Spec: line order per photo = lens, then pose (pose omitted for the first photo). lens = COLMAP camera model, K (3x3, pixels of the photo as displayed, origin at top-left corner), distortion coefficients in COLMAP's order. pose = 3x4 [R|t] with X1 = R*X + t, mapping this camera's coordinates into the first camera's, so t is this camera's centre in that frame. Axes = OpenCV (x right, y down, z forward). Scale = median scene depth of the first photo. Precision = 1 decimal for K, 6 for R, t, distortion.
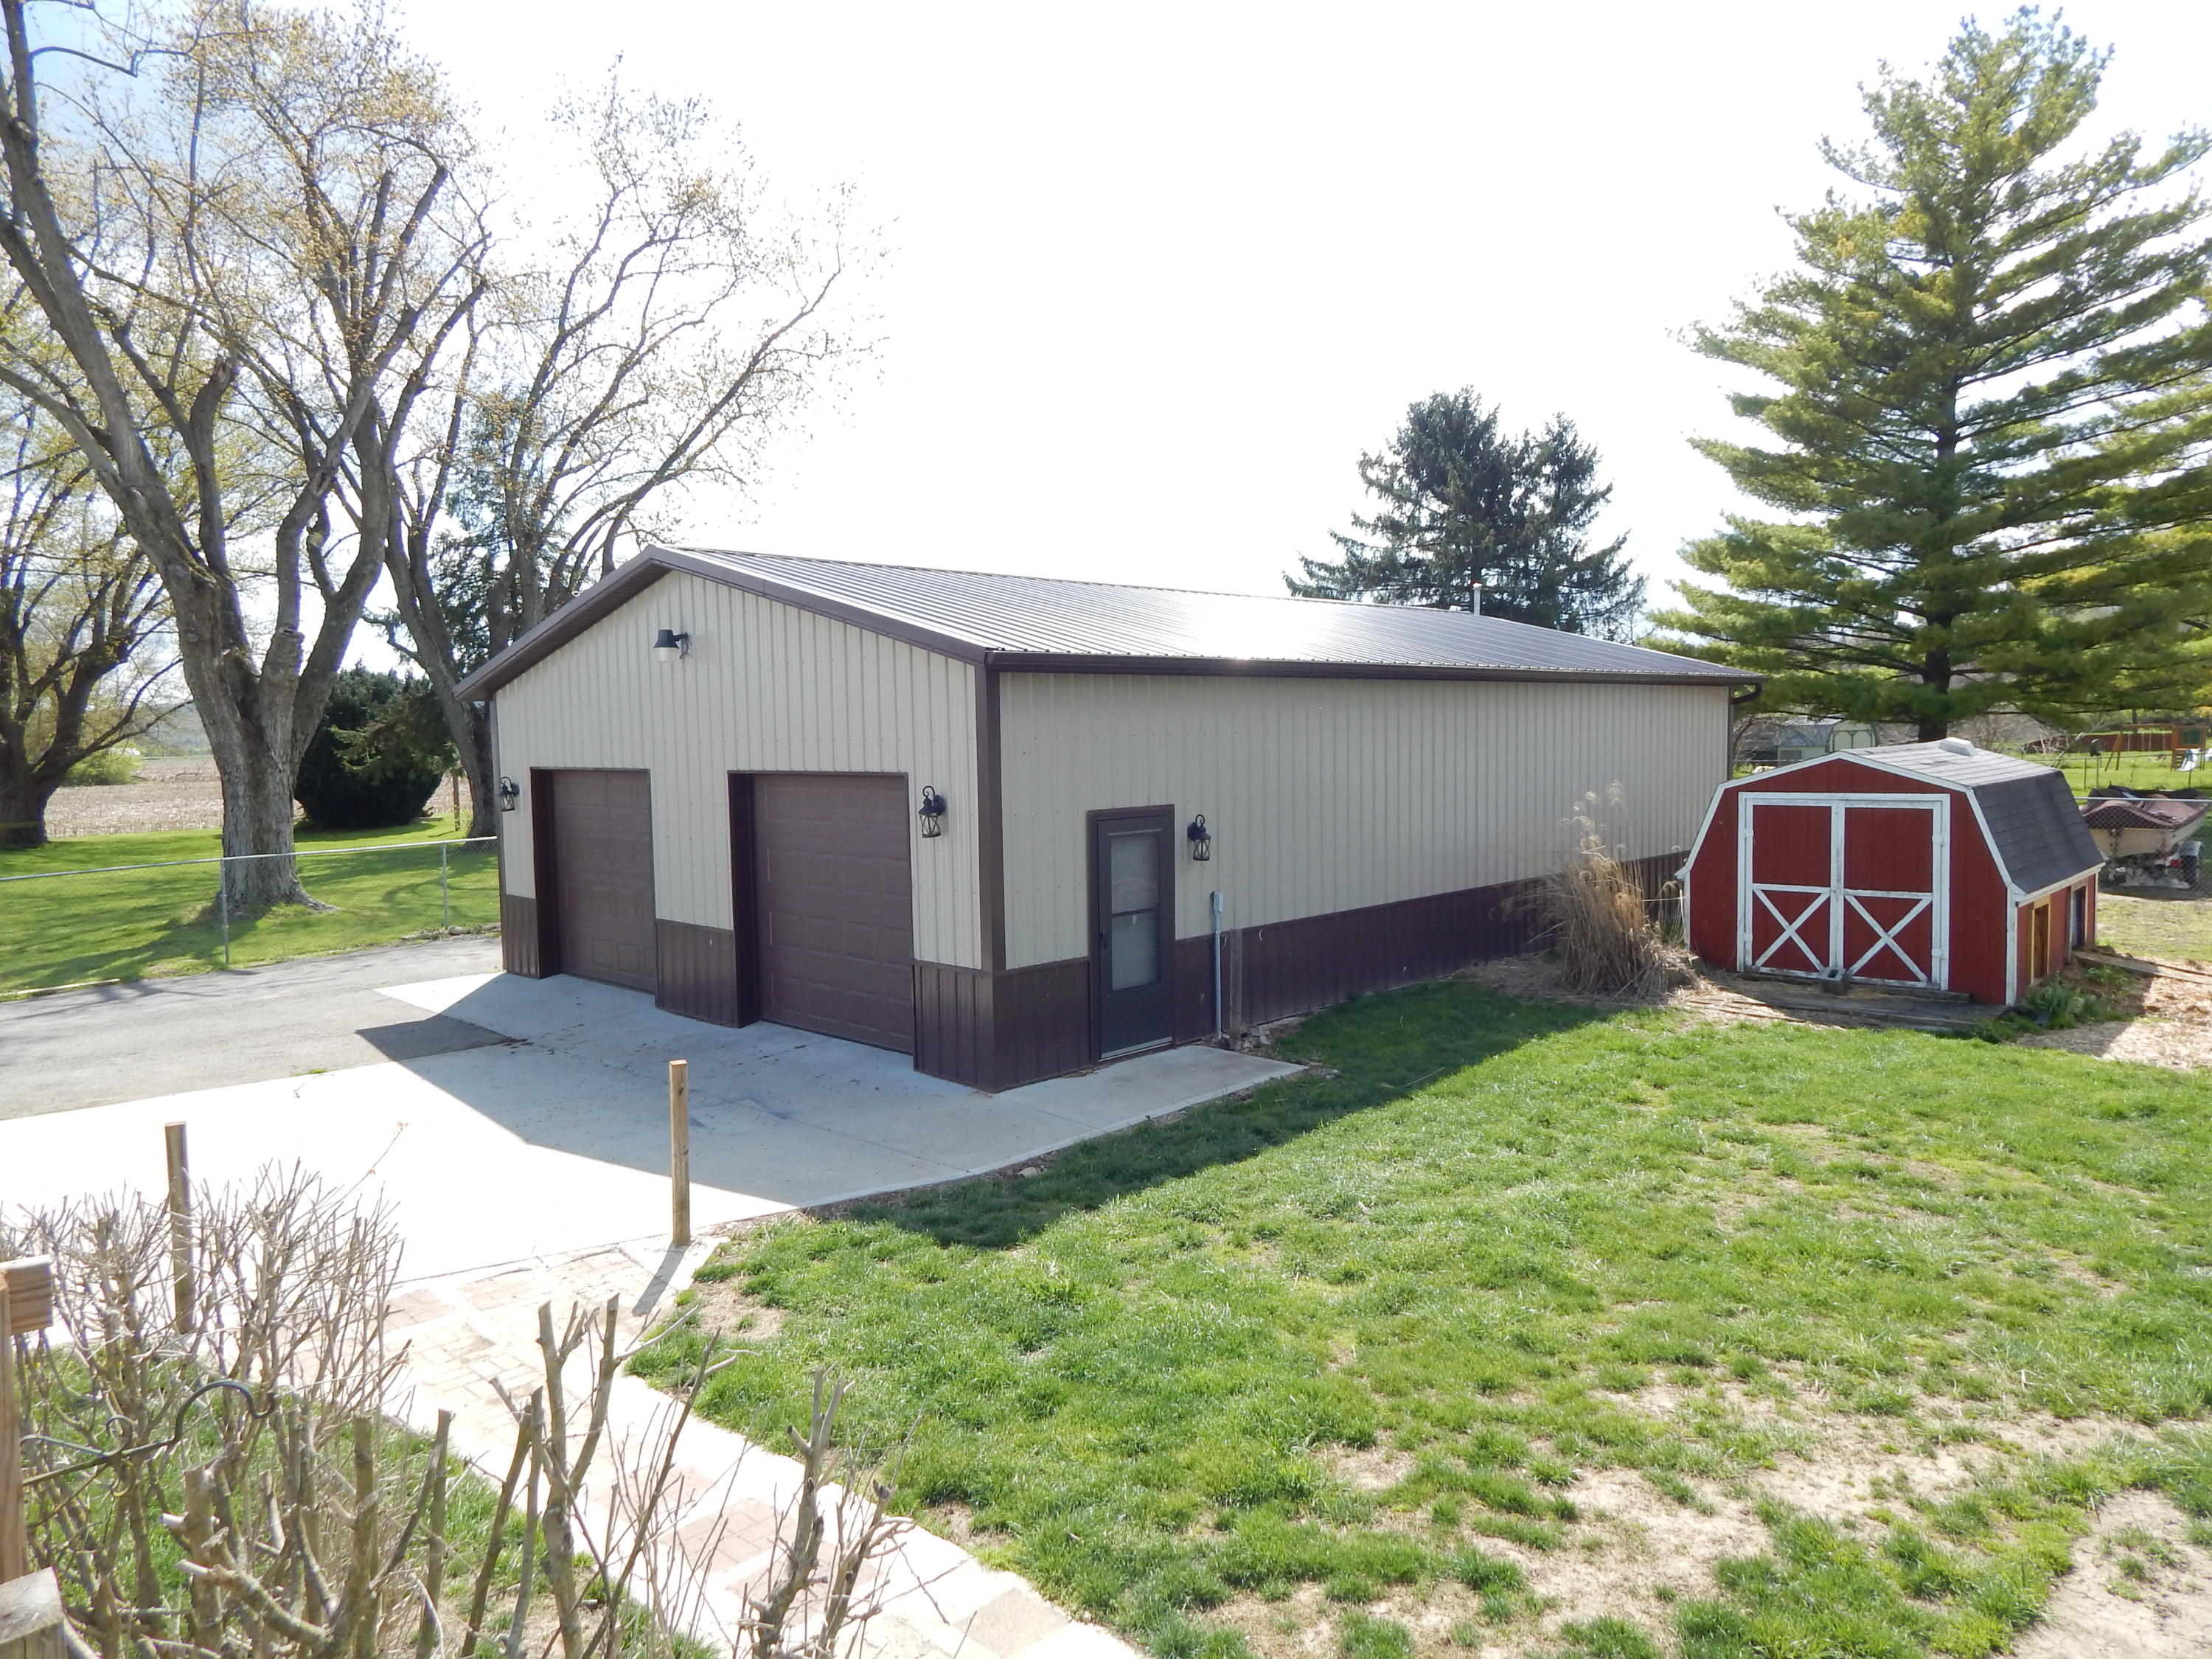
lens RADIAL K [[1459.0, 0, 1110.5], [0, 1459.0, 826.4], [0, 0, 1]] dist [0.003317, -0.001185]
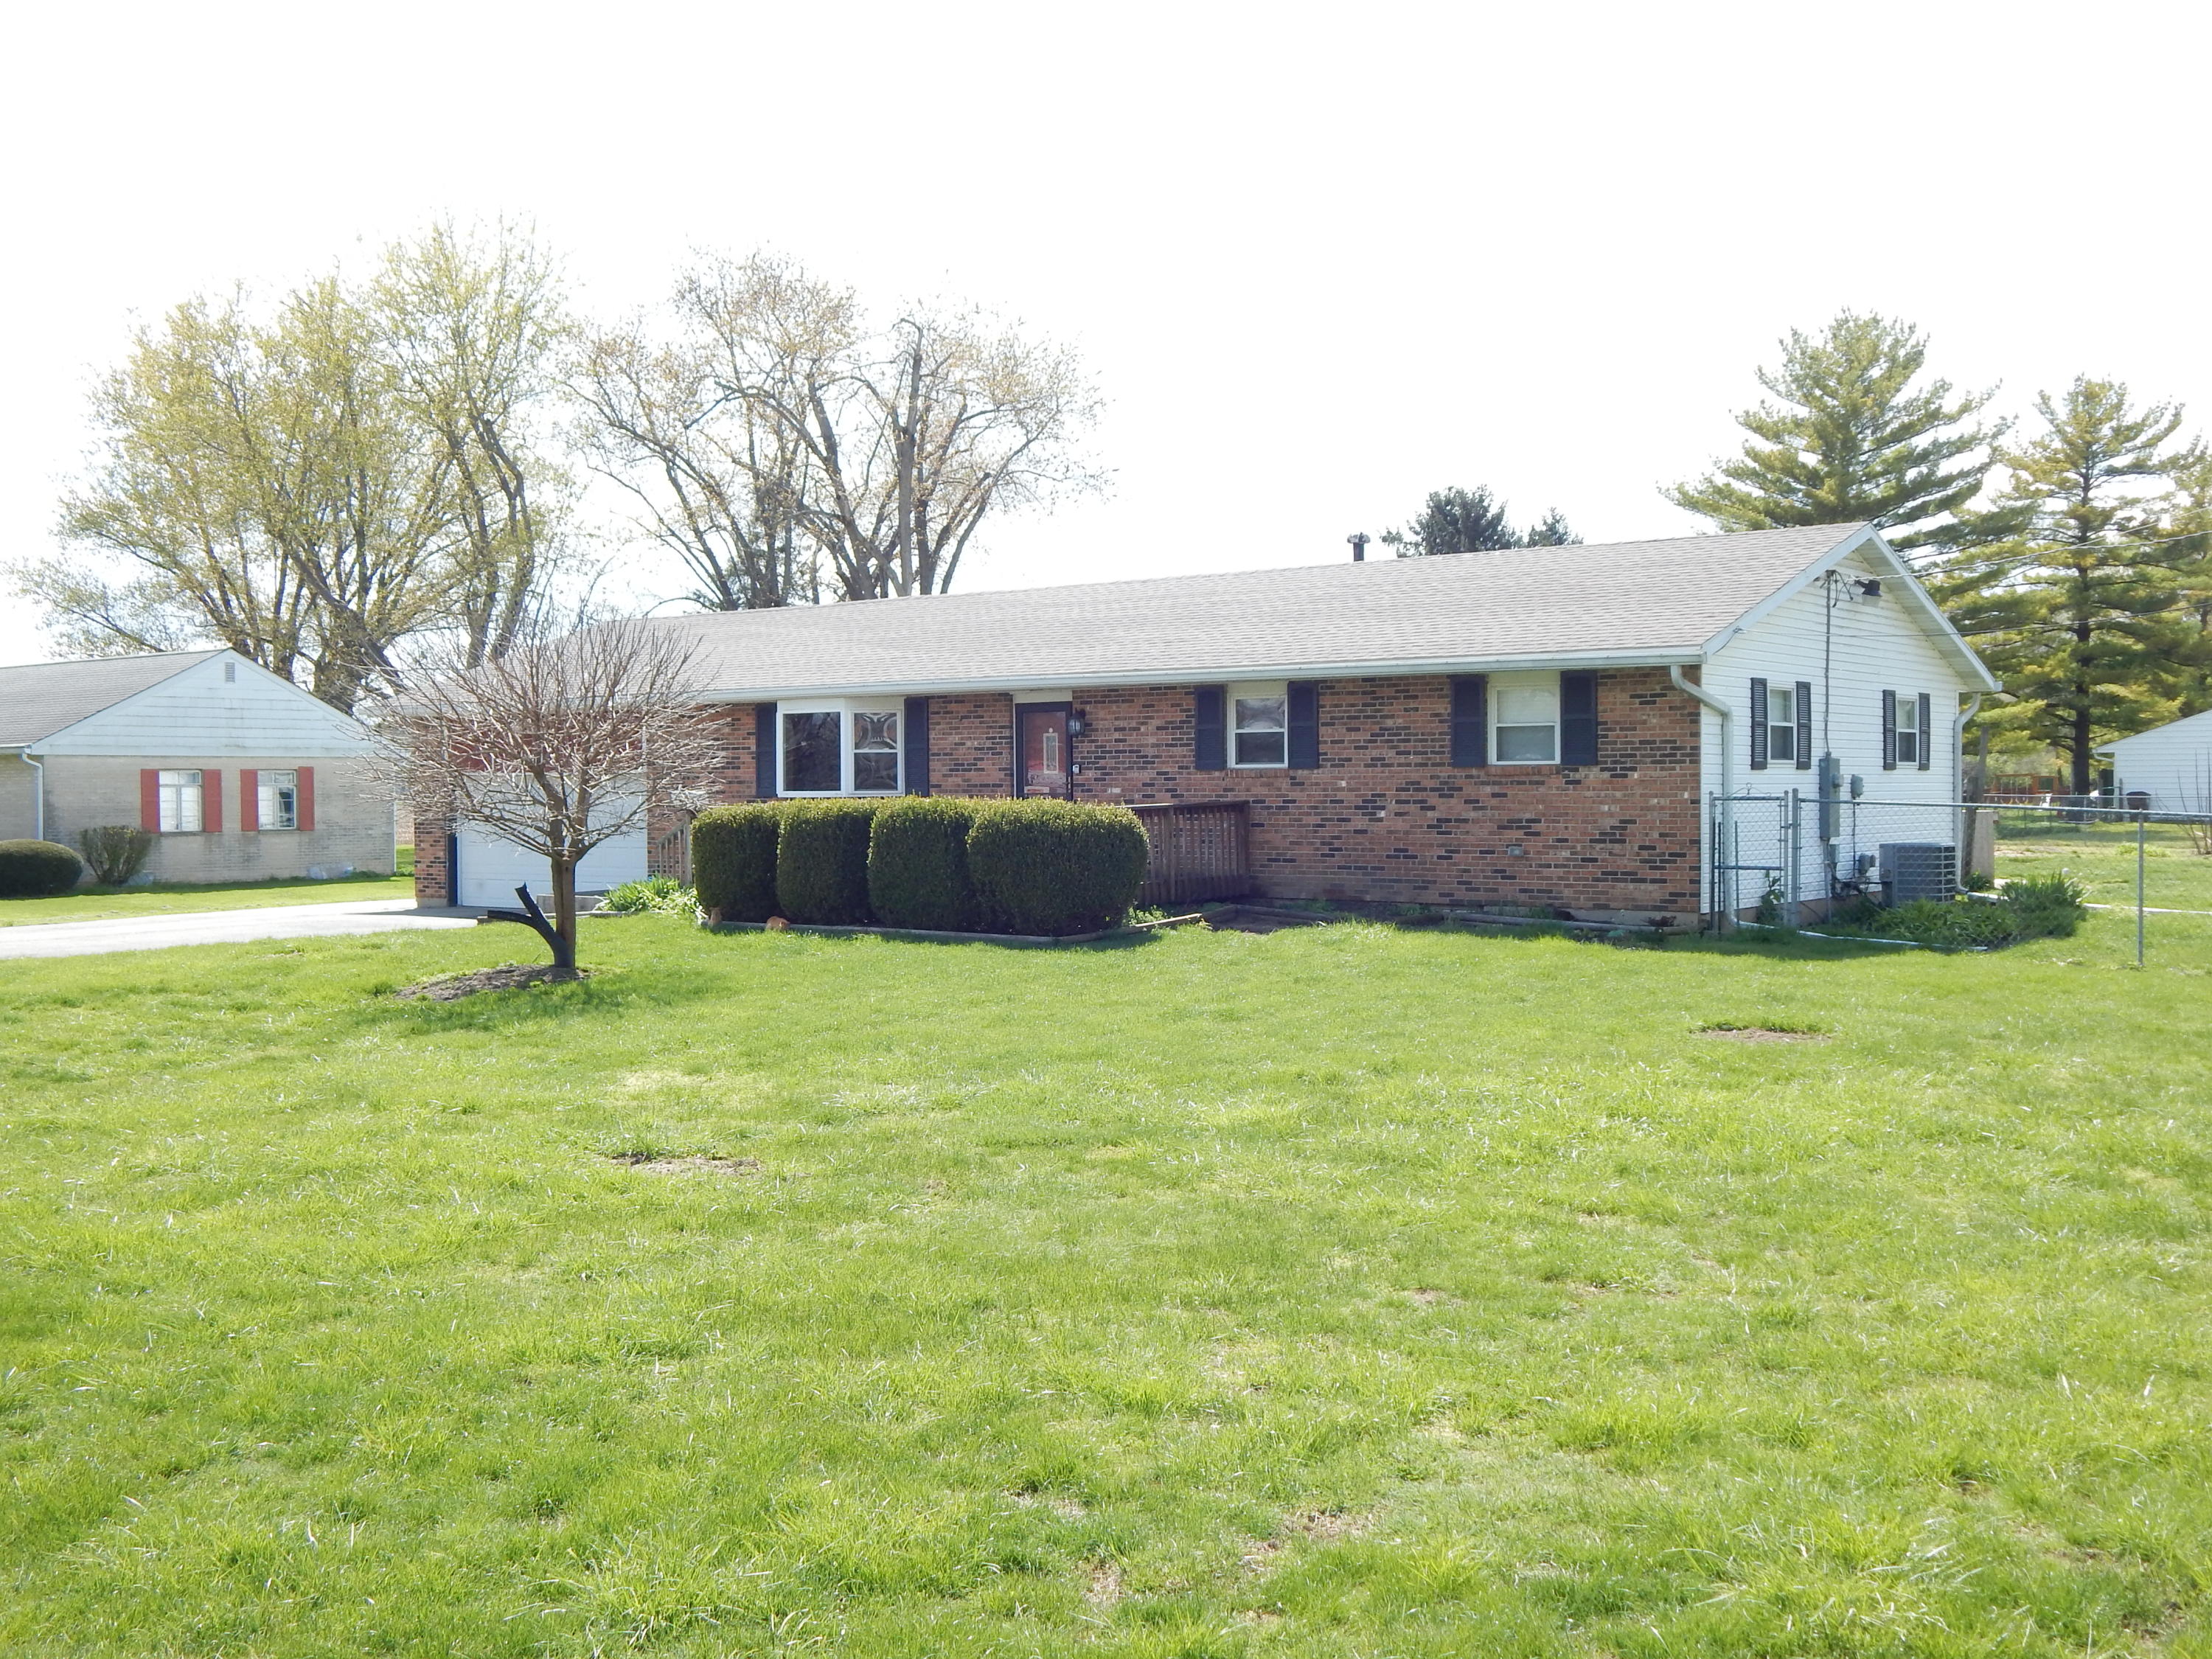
lens RADIAL K [[2159.6, 0, 1102.3], [0, 2159.6, 827.6], [0, 0, 1]] dist [-0.014557, 0.000000]
pose [[0.987126, 0.005939, 0.159836, -0.518142], [0.002327, 0.998671, -0.051483, 0.107412], [-0.159930, 0.051192, 0.985800, -1.030028]]
